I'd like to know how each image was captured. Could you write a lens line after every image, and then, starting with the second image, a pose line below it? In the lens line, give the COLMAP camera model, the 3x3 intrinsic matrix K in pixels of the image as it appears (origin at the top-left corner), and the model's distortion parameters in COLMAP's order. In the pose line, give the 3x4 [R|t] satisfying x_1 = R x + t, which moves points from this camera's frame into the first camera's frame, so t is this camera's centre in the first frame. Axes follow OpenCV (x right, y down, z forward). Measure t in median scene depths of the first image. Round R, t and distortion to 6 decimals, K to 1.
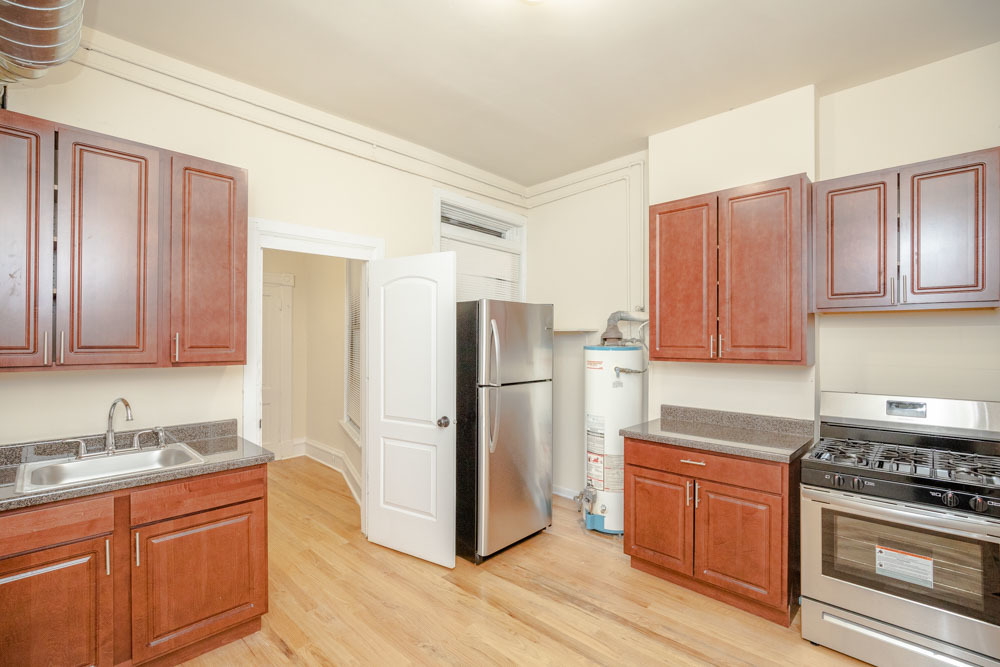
lens RADIAL K [[456.8, 0, 495.2], [0, 456.8, 335.2], [0, 0, 1]] dist [-0.023745, 0.006103]
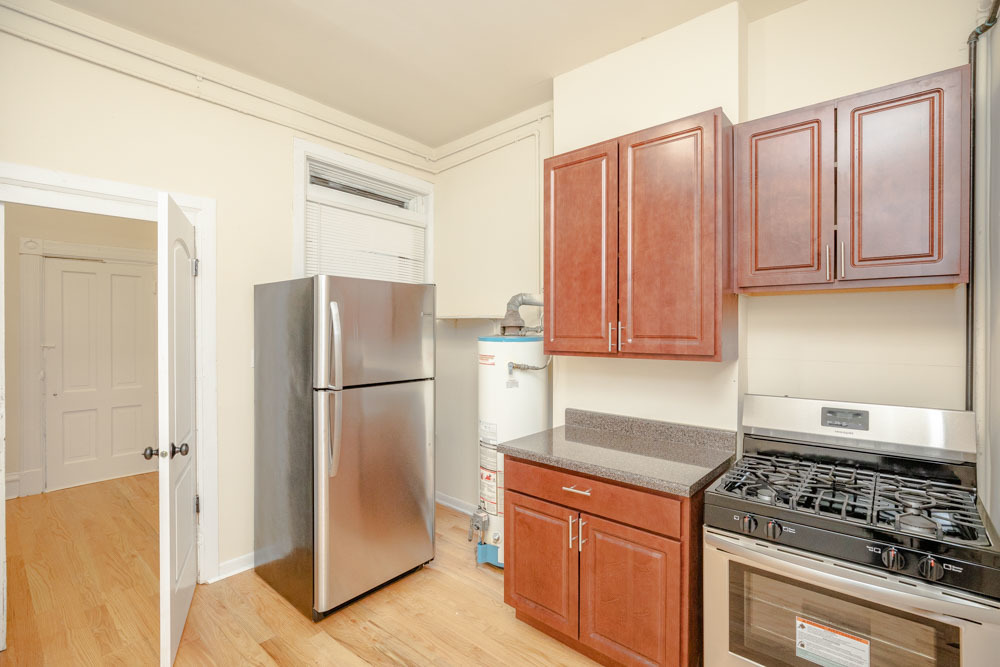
lens RADIAL K [[456.8, 0, 513.3], [0, 456.8, 327.4], [0, 0, 1]] dist [-0.023745, 0.006103]
pose [[0.997642, -0.000615, 0.068635, 0.270668], [0.000257, 0.999986, 0.005228, 0.004632], [-0.068638, -0.005198, 0.997628, 0.248046]]
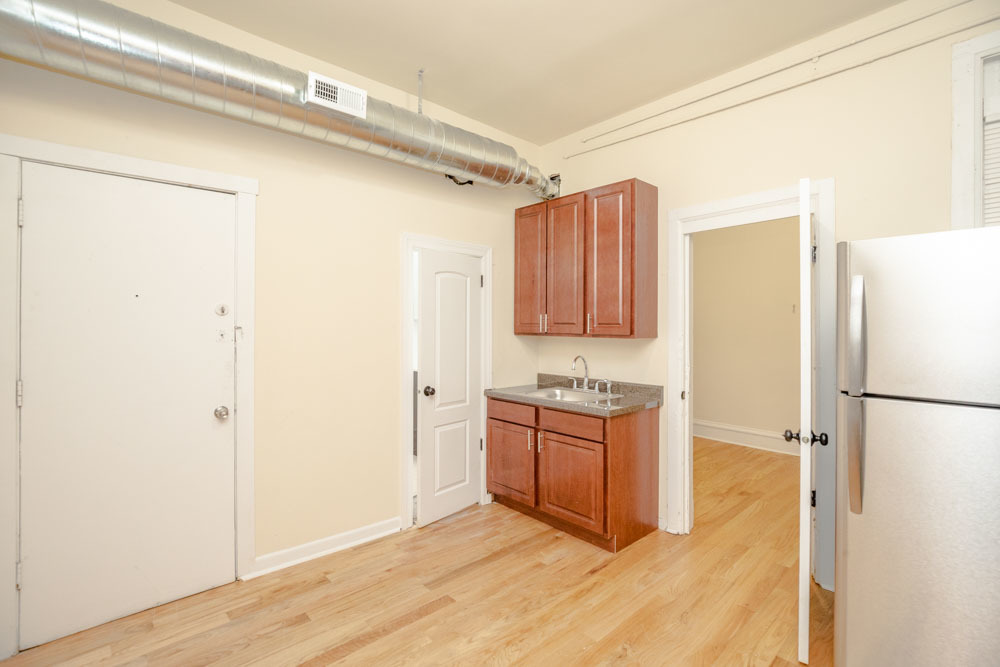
lens RADIAL K [[456.8, 0, 502.4], [0, 456.8, 324.1], [0, 0, 1]] dist [-0.023745, 0.006103]
pose [[-0.051759, 0.003539, -0.998653, 0.636548], [0.002650, 0.999991, 0.003407, 0.019080], [0.998656, -0.002470, -0.051768, 0.661958]]
